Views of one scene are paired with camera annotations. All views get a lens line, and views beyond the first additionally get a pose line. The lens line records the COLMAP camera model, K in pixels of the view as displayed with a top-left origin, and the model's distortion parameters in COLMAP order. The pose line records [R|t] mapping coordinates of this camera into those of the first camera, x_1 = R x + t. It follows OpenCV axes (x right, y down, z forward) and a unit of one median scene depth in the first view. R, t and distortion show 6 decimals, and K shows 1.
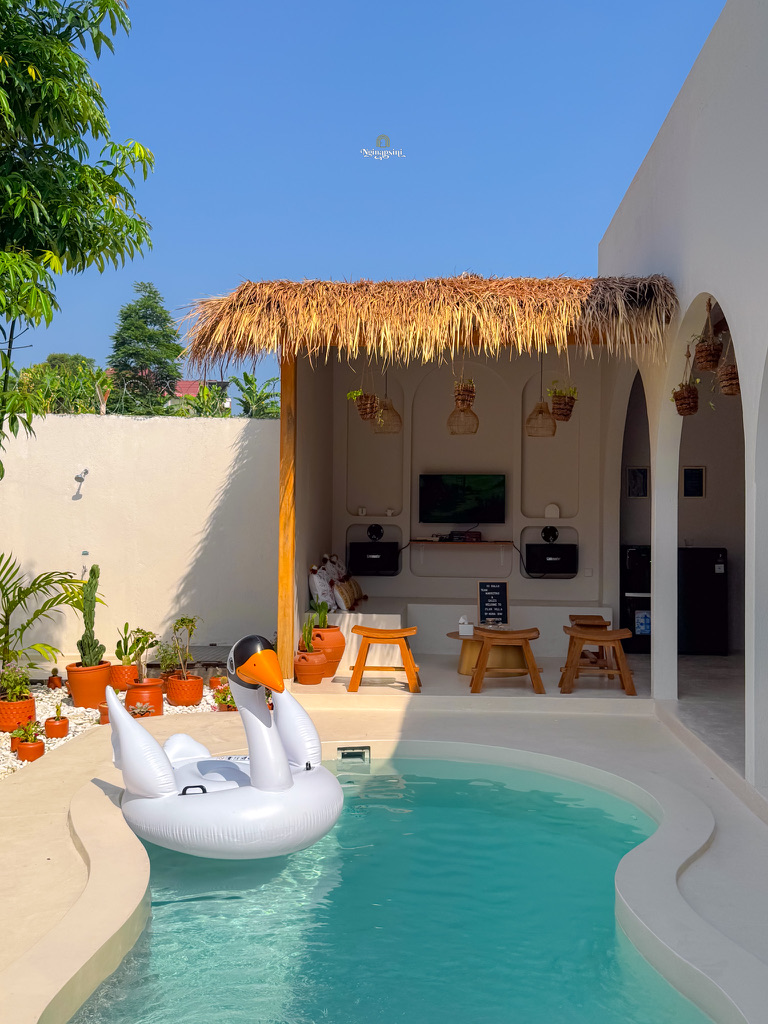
lens RADIAL K [[1073.8, 0, 384.0], [0, 1073.8, 512.0], [0, 0, 1]] dist [0.170548, -0.202482]
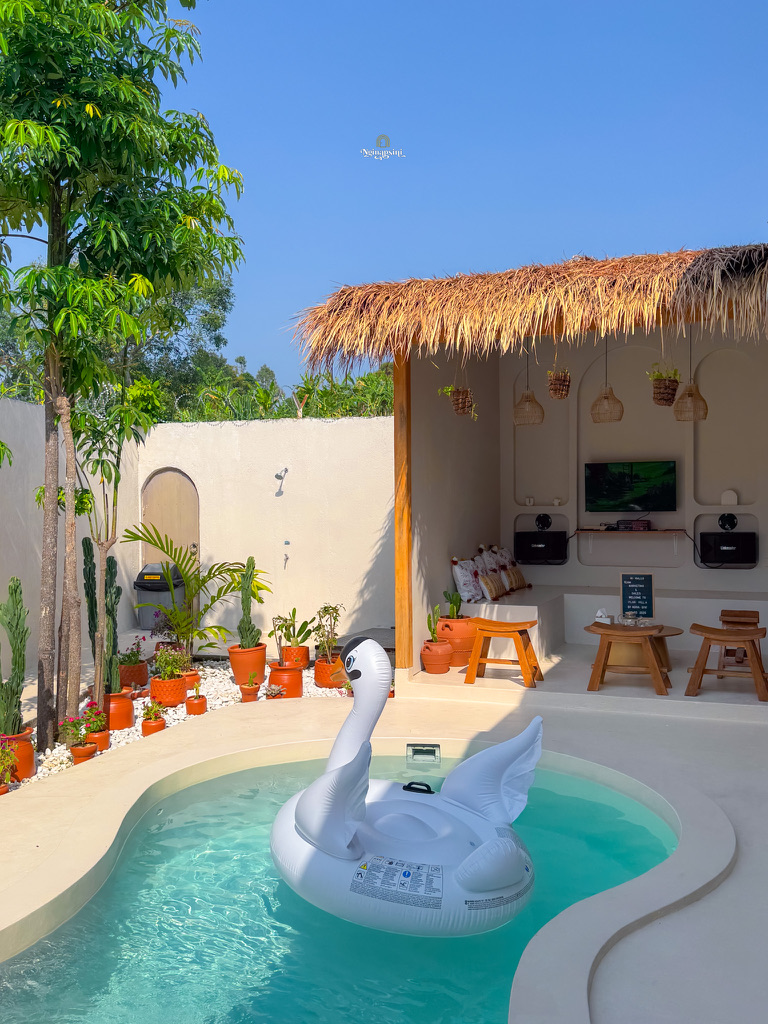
lens RADIAL K [[966.9, 0, 384.0], [0, 966.9, 512.0], [0, 0, 1]] dist [0.117778, -0.007430]
pose [[0.950882, -0.014284, -0.309223, 0.167825], [0.019925, 0.999688, 0.015090, -0.009054], [0.308911, -0.020510, 0.950870, 0.104938]]
